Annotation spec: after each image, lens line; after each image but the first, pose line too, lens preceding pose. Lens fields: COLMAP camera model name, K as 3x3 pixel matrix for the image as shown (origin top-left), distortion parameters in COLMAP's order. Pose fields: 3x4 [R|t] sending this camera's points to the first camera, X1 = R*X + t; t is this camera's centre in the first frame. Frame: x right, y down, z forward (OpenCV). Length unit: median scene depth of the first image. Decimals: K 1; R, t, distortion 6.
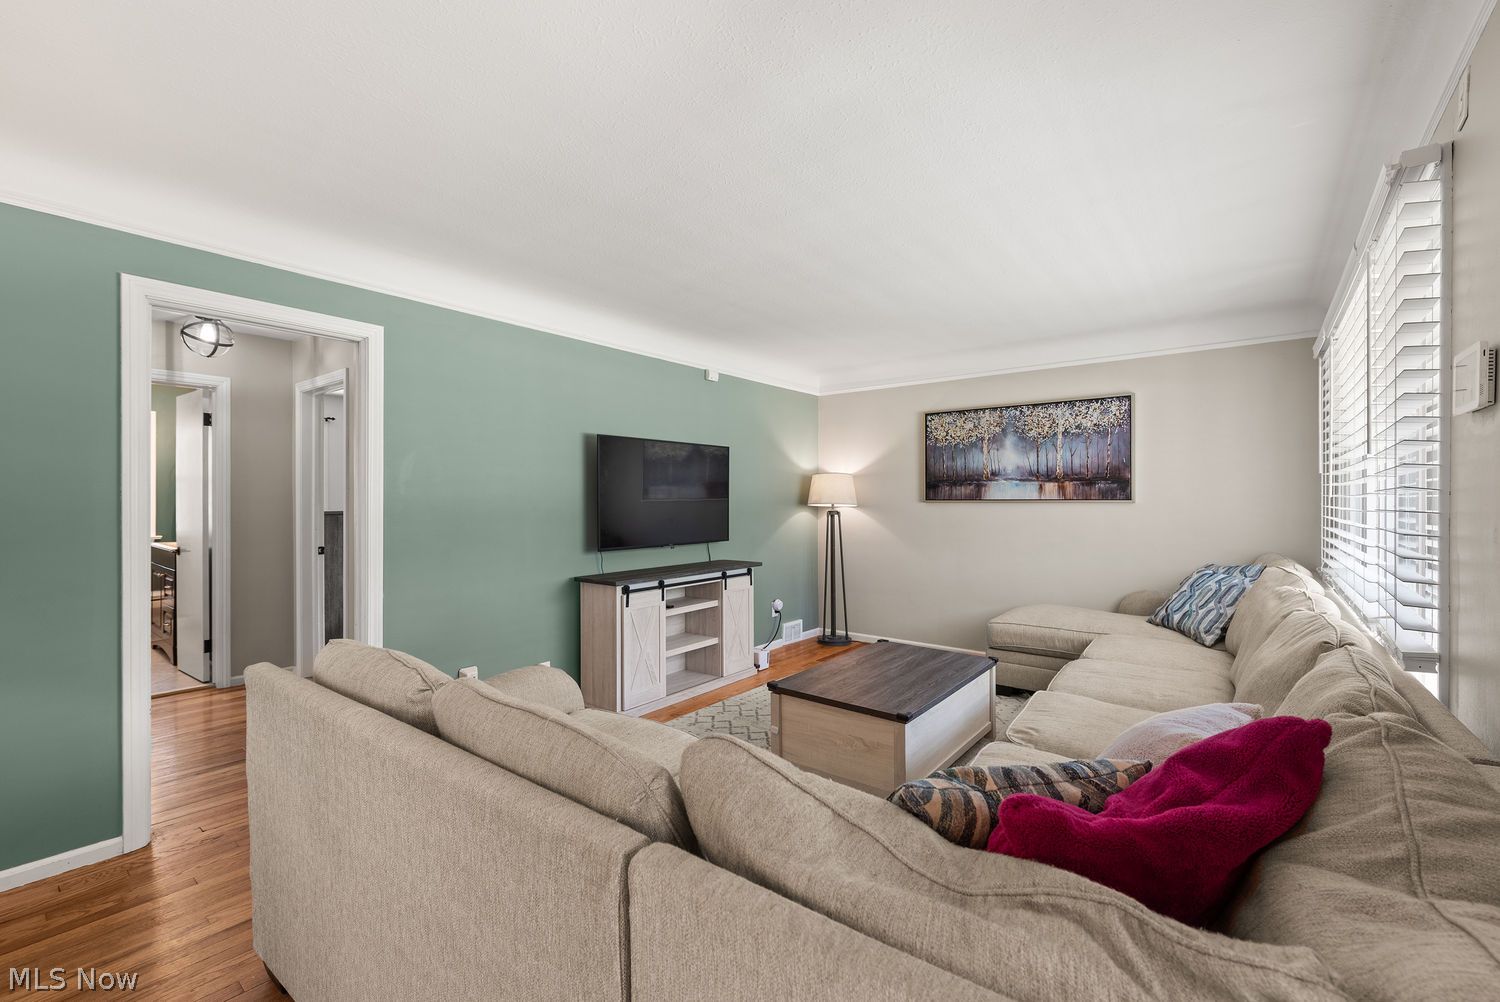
lens RADIAL K [[645.2, 0, 734.0], [0, 645.2, 499.4], [0, 0, 1]] dist [-0.005480, -0.000642]
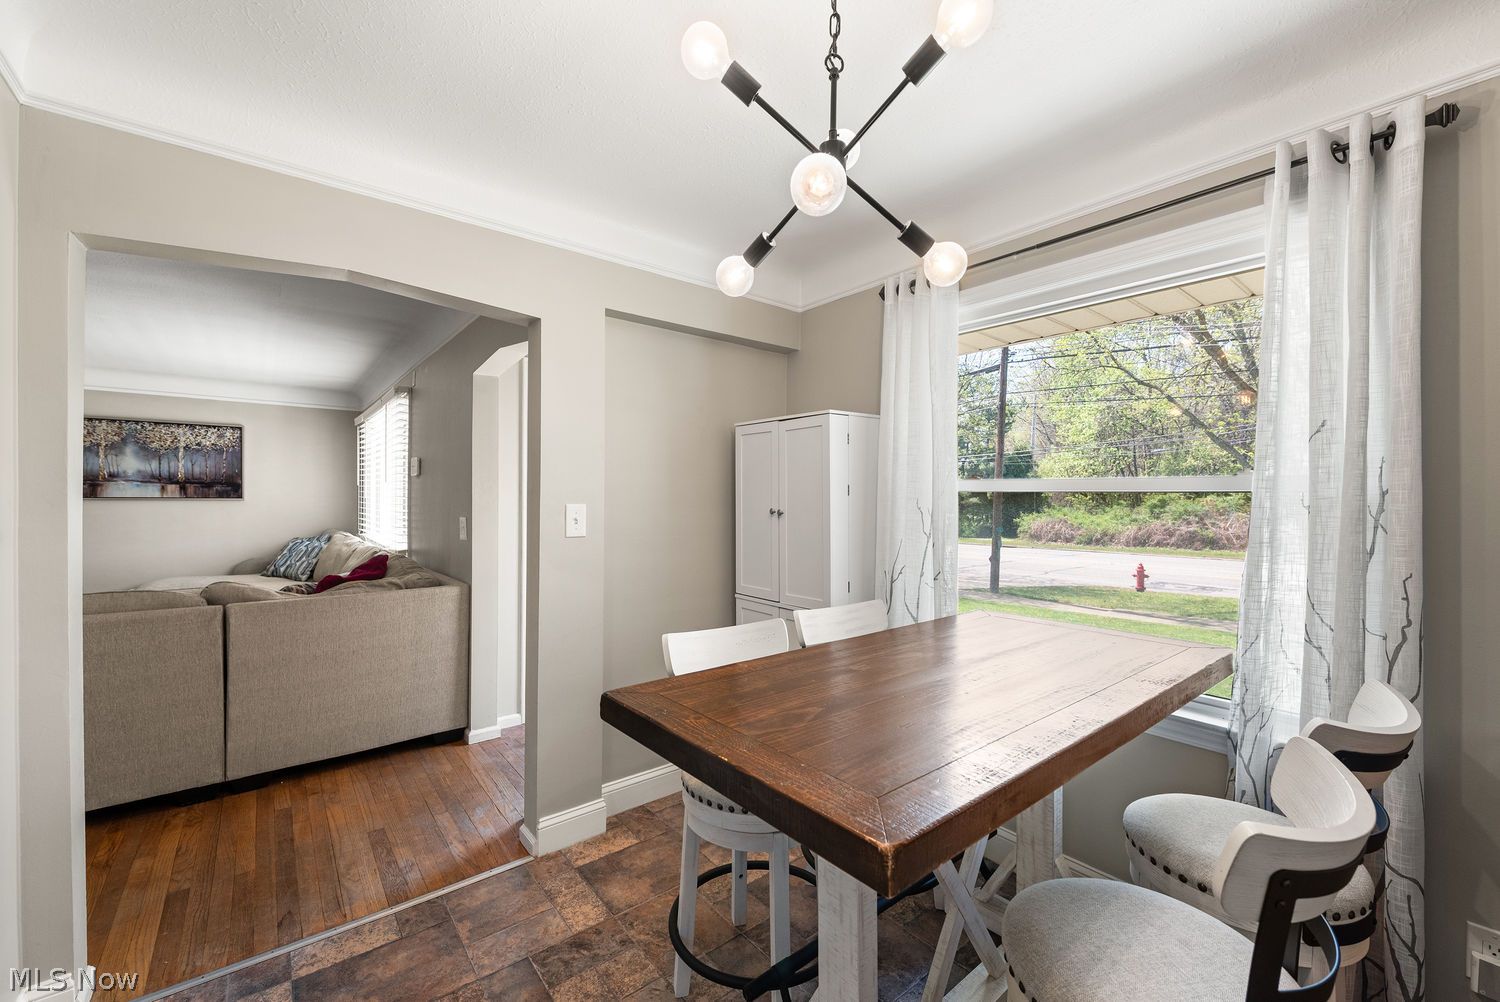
lens RADIAL K [[611.2, 0, 758.4], [0, 611.2, 502.0], [0, 0, 1]] dist [-0.002974, -0.000935]
pose [[0.208522, -0.004664, 0.978007, -0.493191], [-0.007439, 0.999952, 0.006354, -0.008139], [-0.977989, -0.008600, 0.208477, -0.439440]]
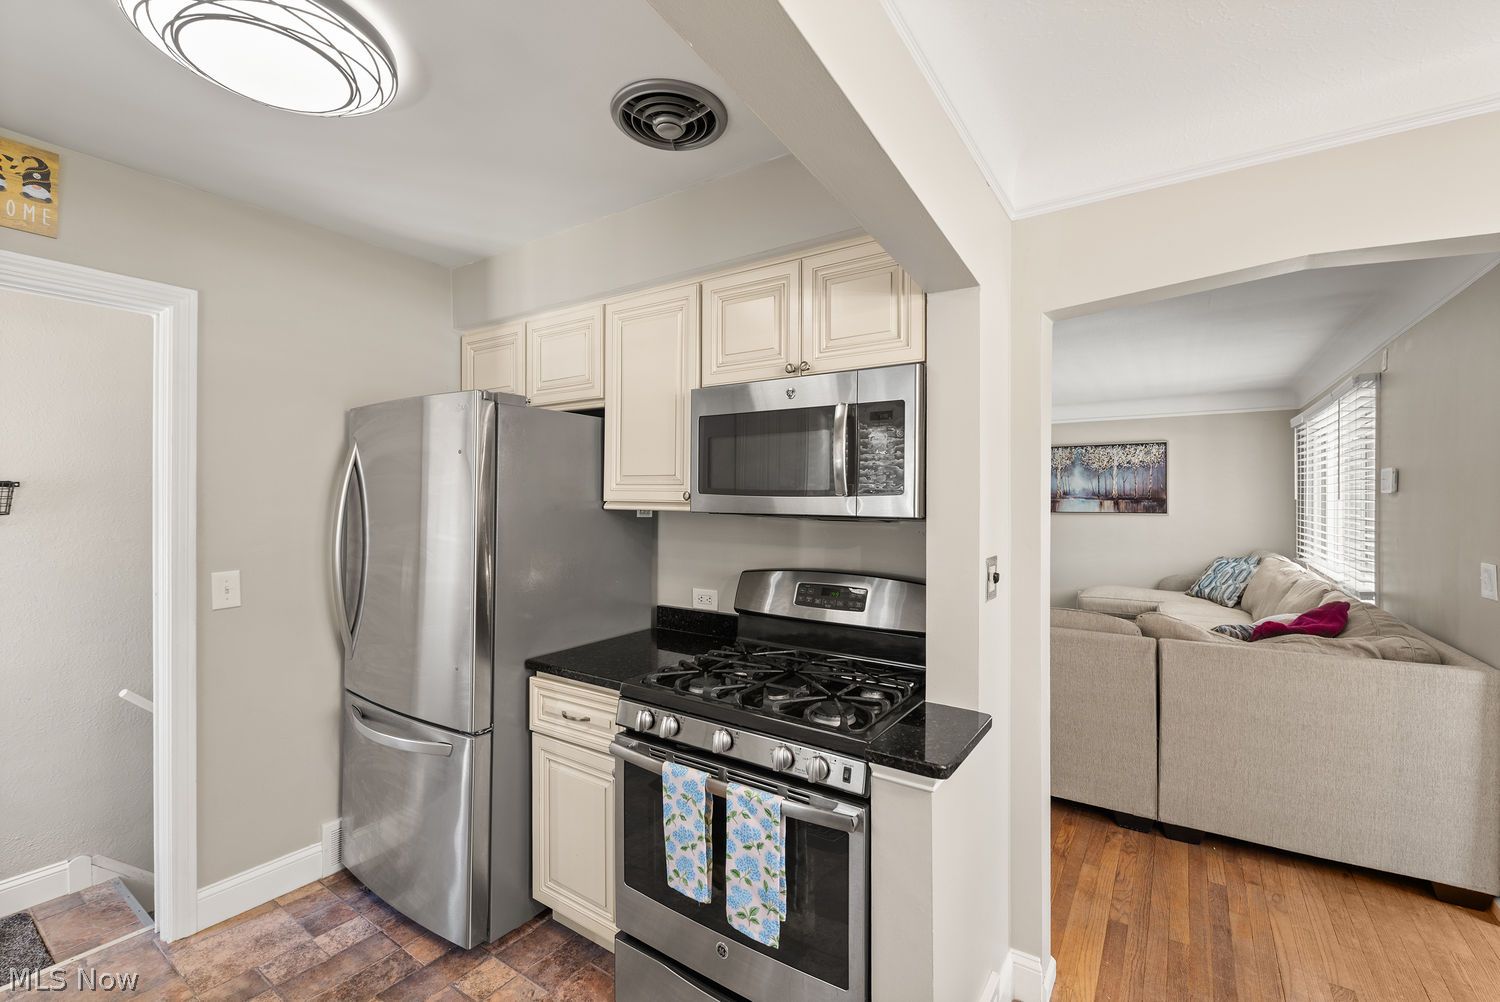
lens RADIAL K [[645.2, 0, 730.5], [0, 645.2, 498.7], [0, 0, 1]] dist [-0.005480, -0.000642]
pose [[0.997690, 0.000212, 0.067926, -0.470164], [-0.000335, 0.999998, 0.001810, -0.034519], [-0.067926, -0.001828, 0.997689, -0.393135]]
